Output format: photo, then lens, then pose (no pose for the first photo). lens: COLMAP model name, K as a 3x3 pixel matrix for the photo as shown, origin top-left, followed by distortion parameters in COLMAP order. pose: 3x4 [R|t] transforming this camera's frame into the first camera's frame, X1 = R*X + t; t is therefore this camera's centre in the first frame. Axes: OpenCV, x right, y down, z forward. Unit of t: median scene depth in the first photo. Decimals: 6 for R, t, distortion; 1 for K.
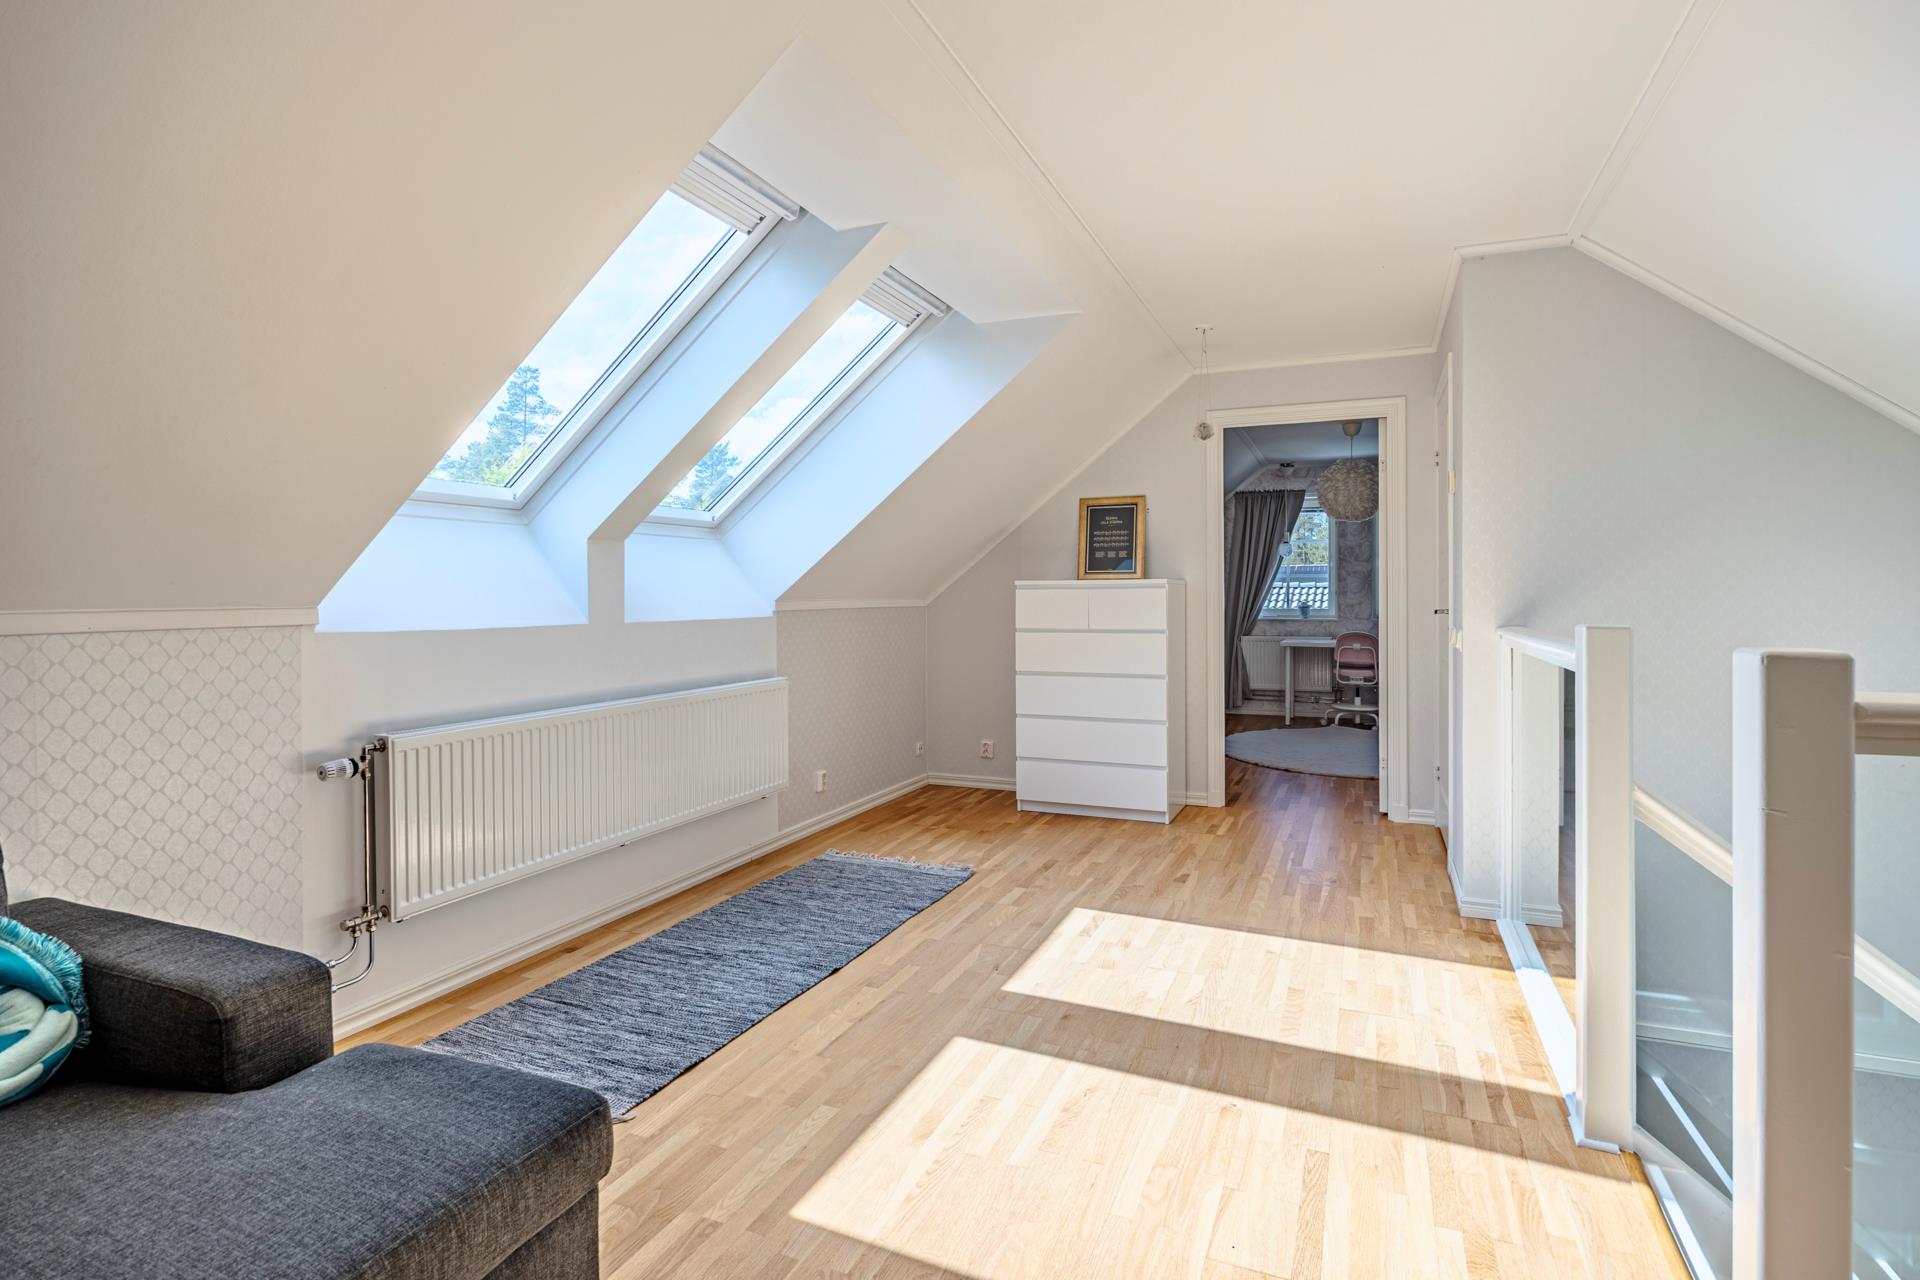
lens RADIAL K [[925.2, 0, 962.3], [0, 925.2, 598.4], [0, 0, 1]] dist [0.015579, -0.001597]
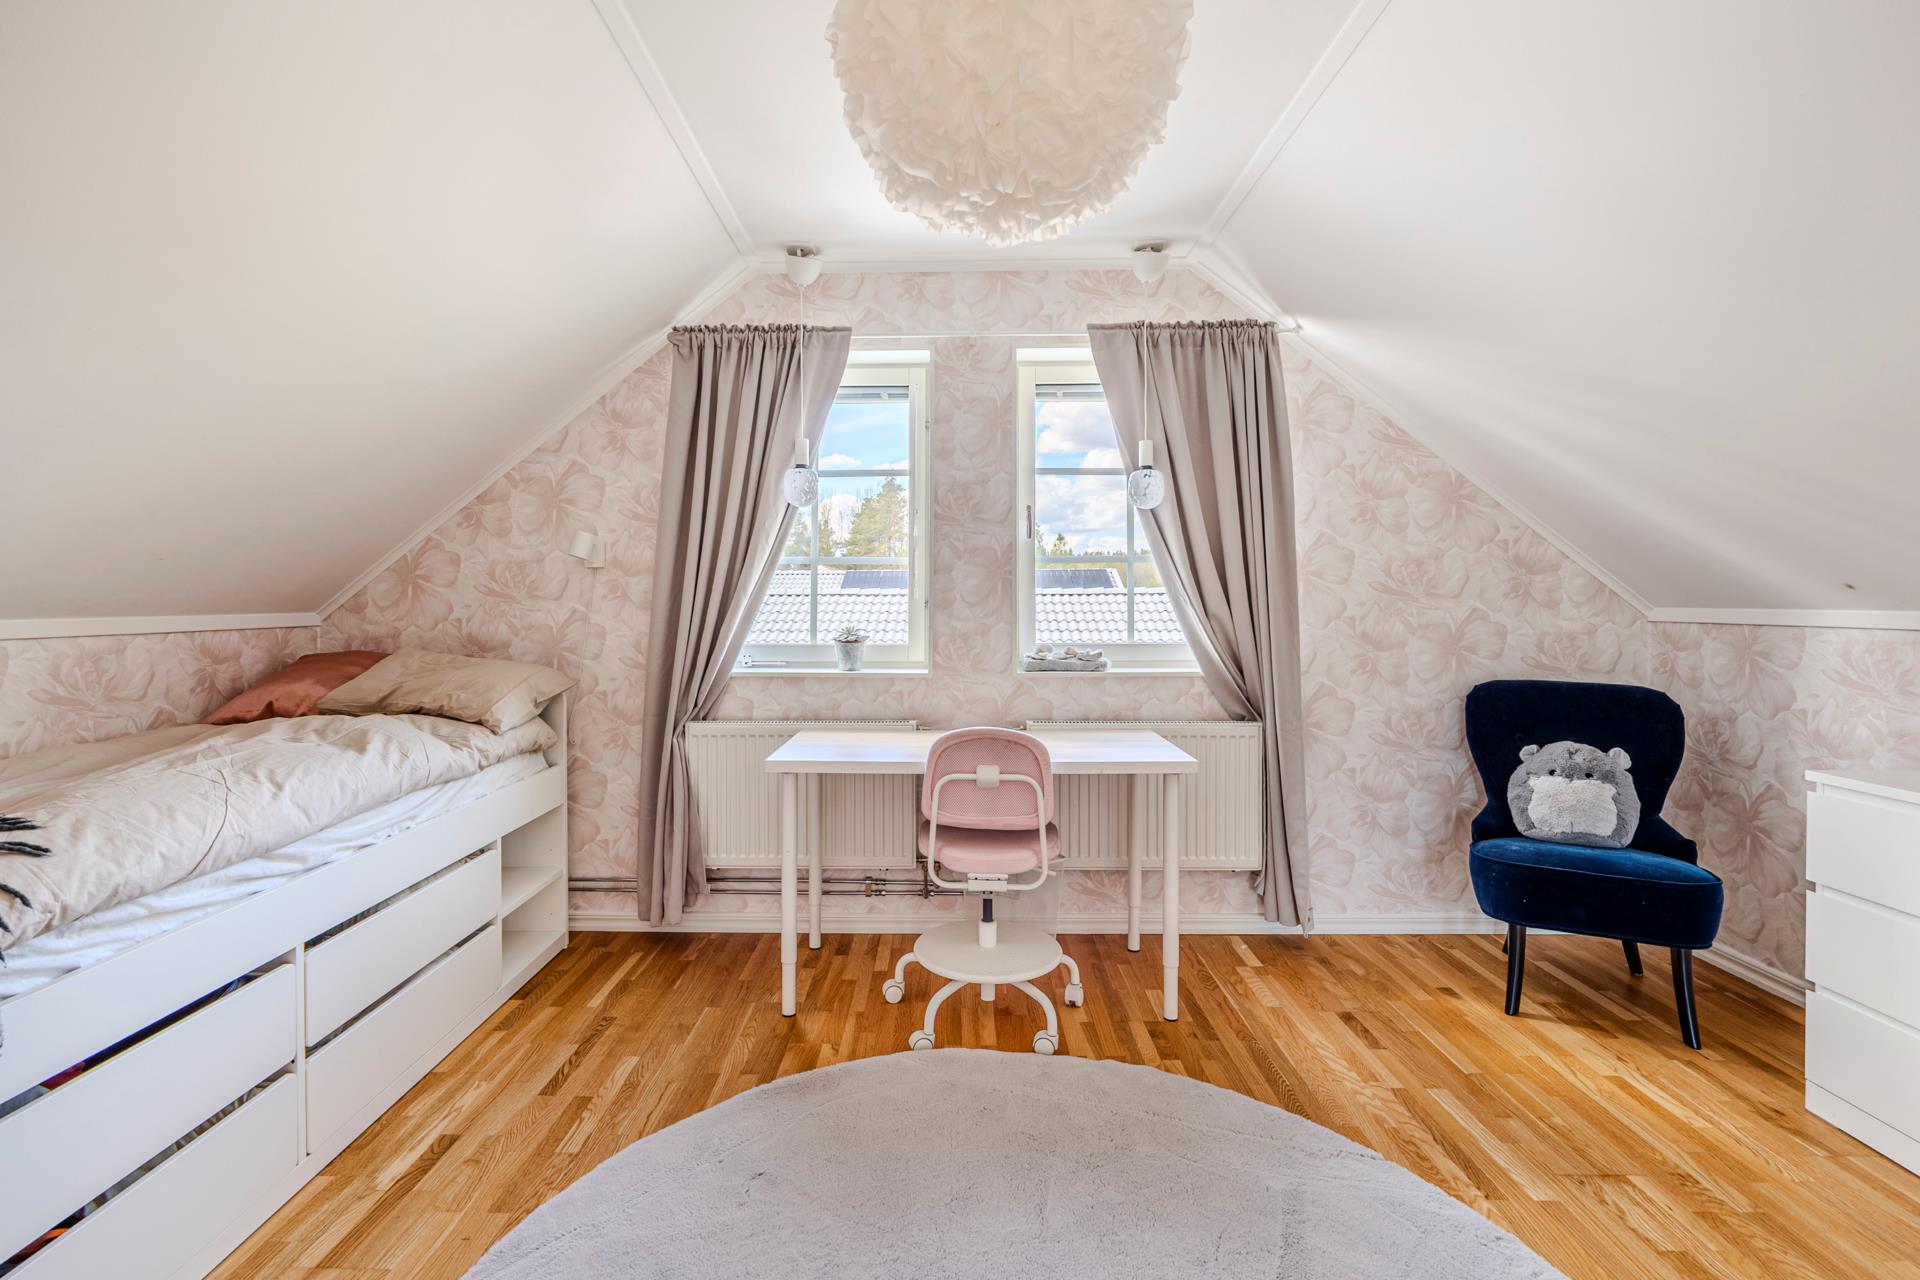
lens RADIAL K [[901.3, 0, 953.6], [0, 901.3, 601.3], [0, 0, 1]] dist [0.015272, 0.000610]
pose [[0.914262, 0.002136, 0.405118, 0.272379], [0.000023, 0.999986, -0.005324, -0.005539], [-0.405123, 0.004877, 0.914249, 0.680820]]
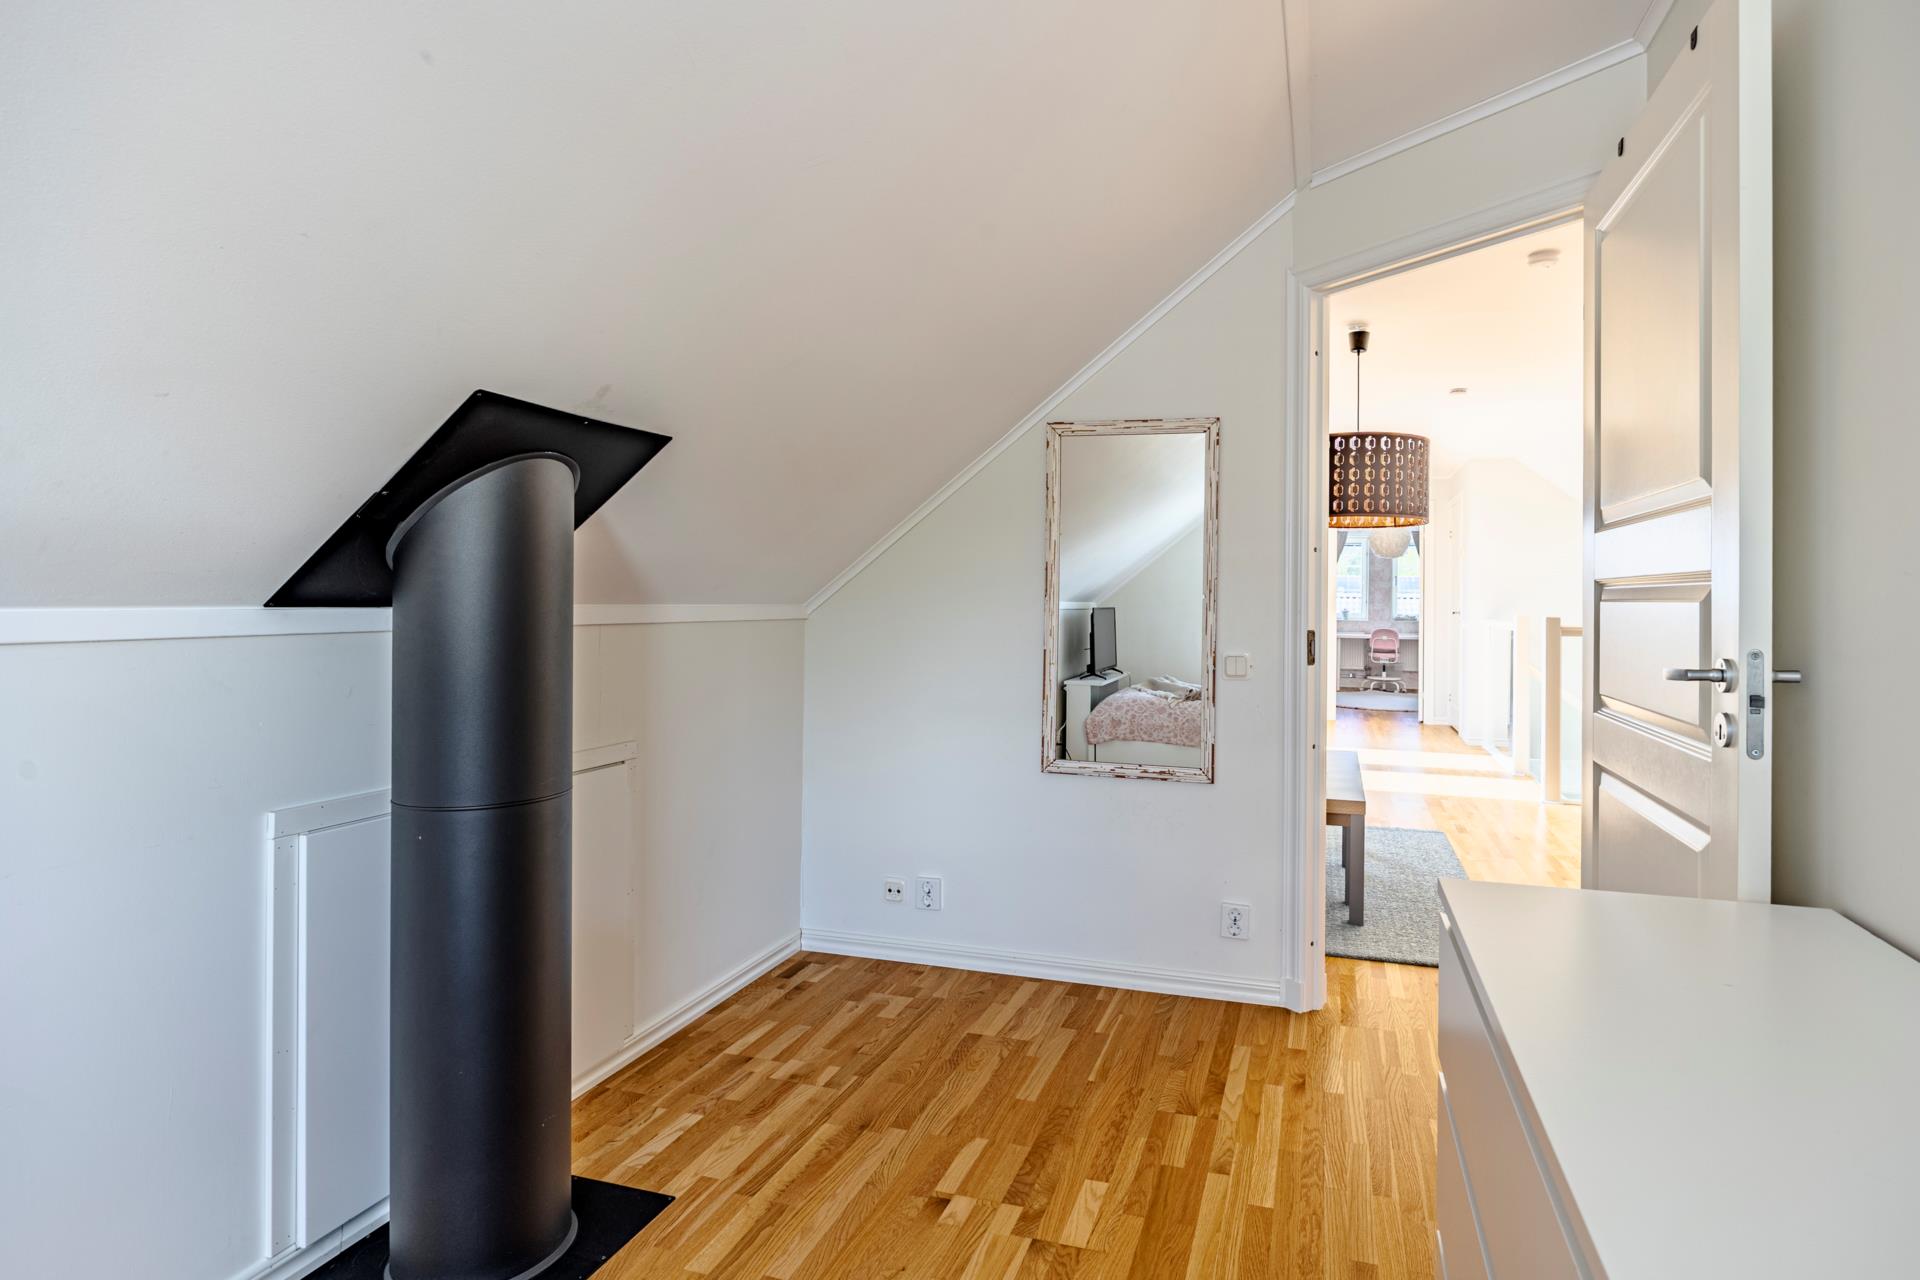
lens RADIAL K [[1032.1, 0, 960.1], [0, 1032.1, 596.6], [0, 0, 1]] dist [-0.032544, -0.000001]
pose [[0.996892, 0.010815, 0.078031, -0.377019], [-0.010334, 0.999925, -0.006565, 0.002062], [-0.078096, 0.005738, 0.996929, -0.585838]]
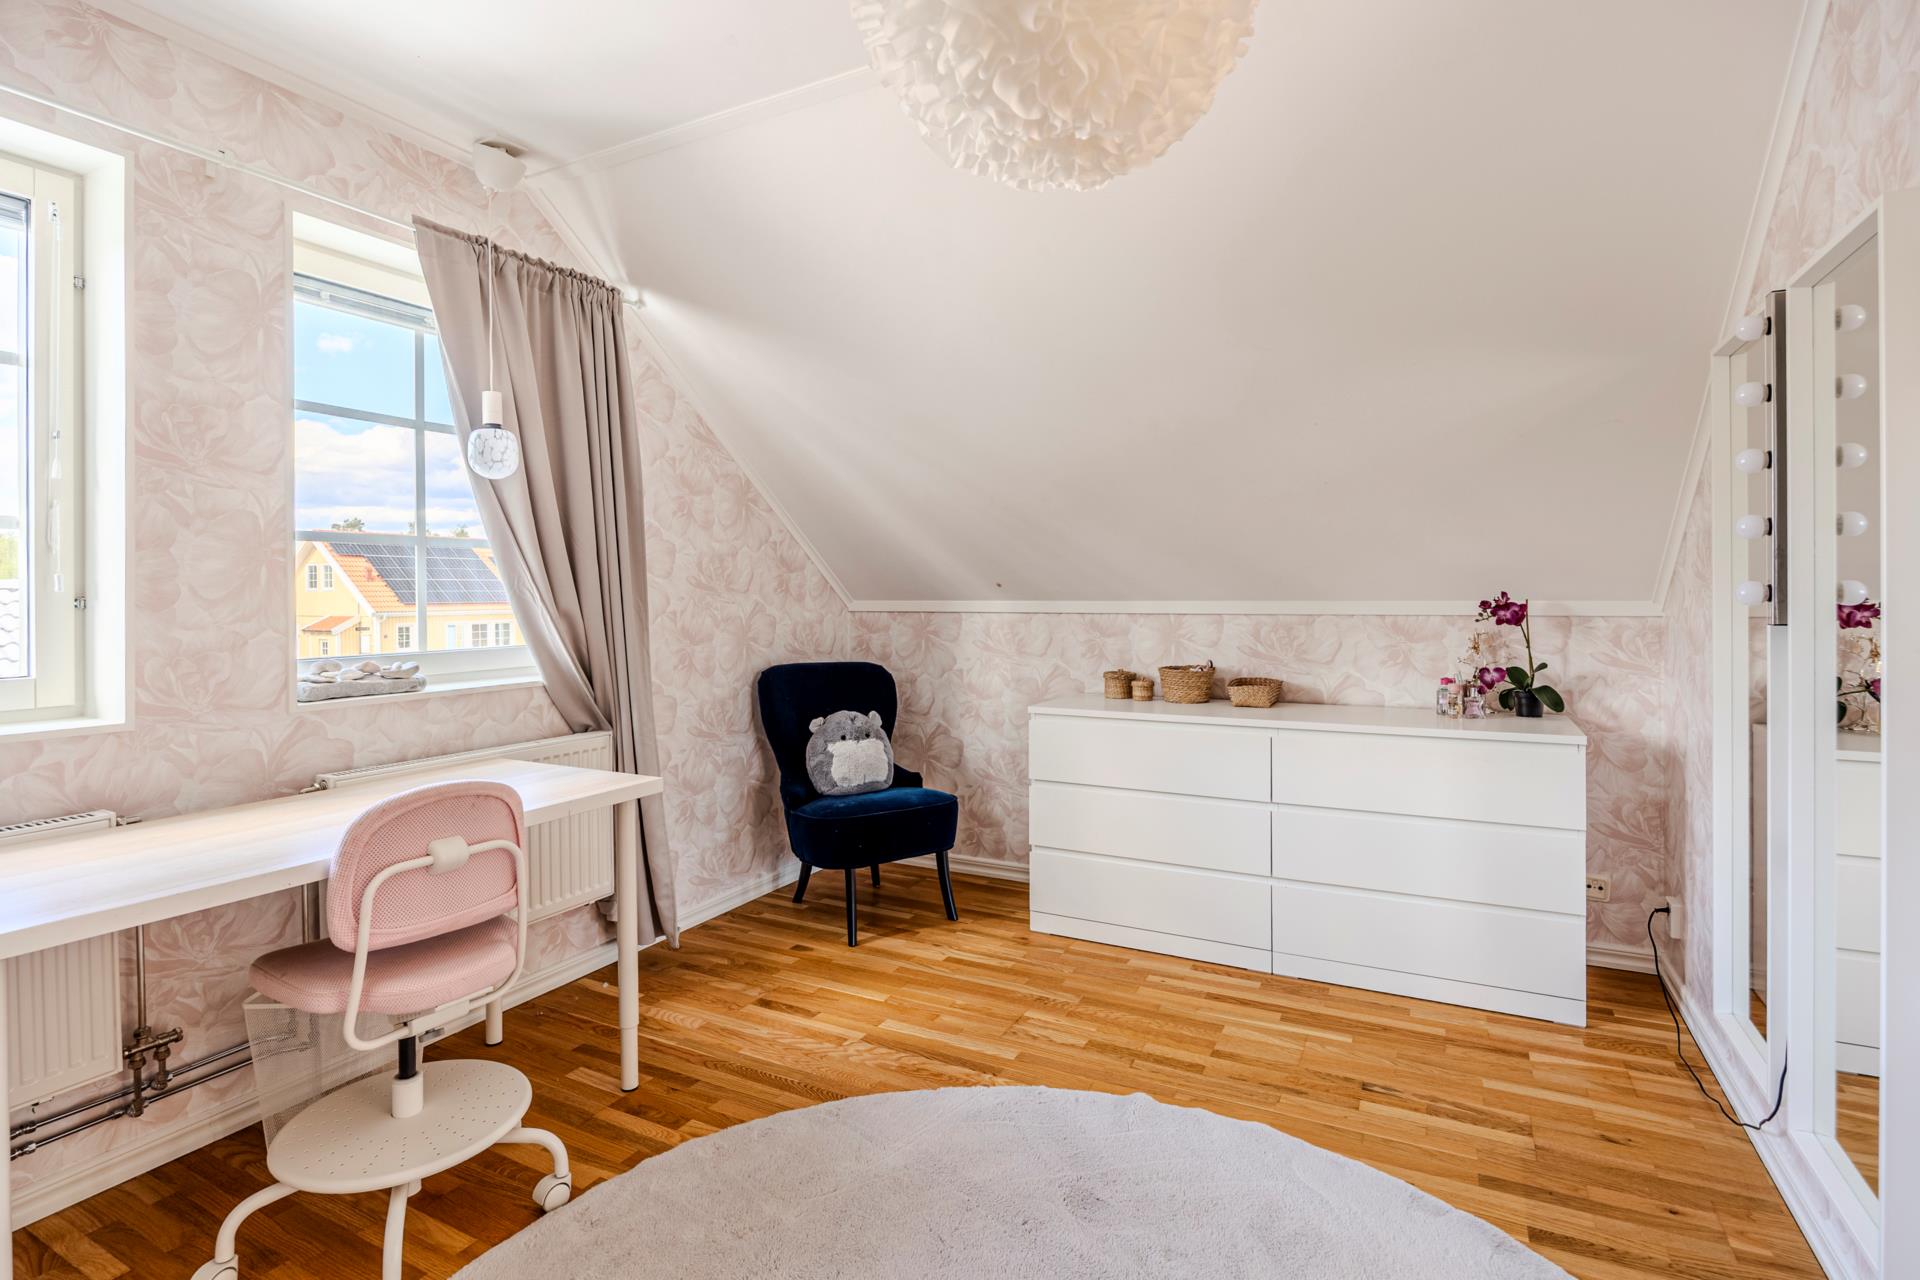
lens RADIAL K [[925.2, 0, 962.3], [0, 925.2, 598.4], [0, 0, 1]] dist [0.015579, -0.001597]
pose [[0.061049, -0.000468, 0.998135, 0.203183], [0.007946, 0.999968, -0.000017, -0.005540], [-0.998103, 0.007932, 0.061051, 0.819571]]
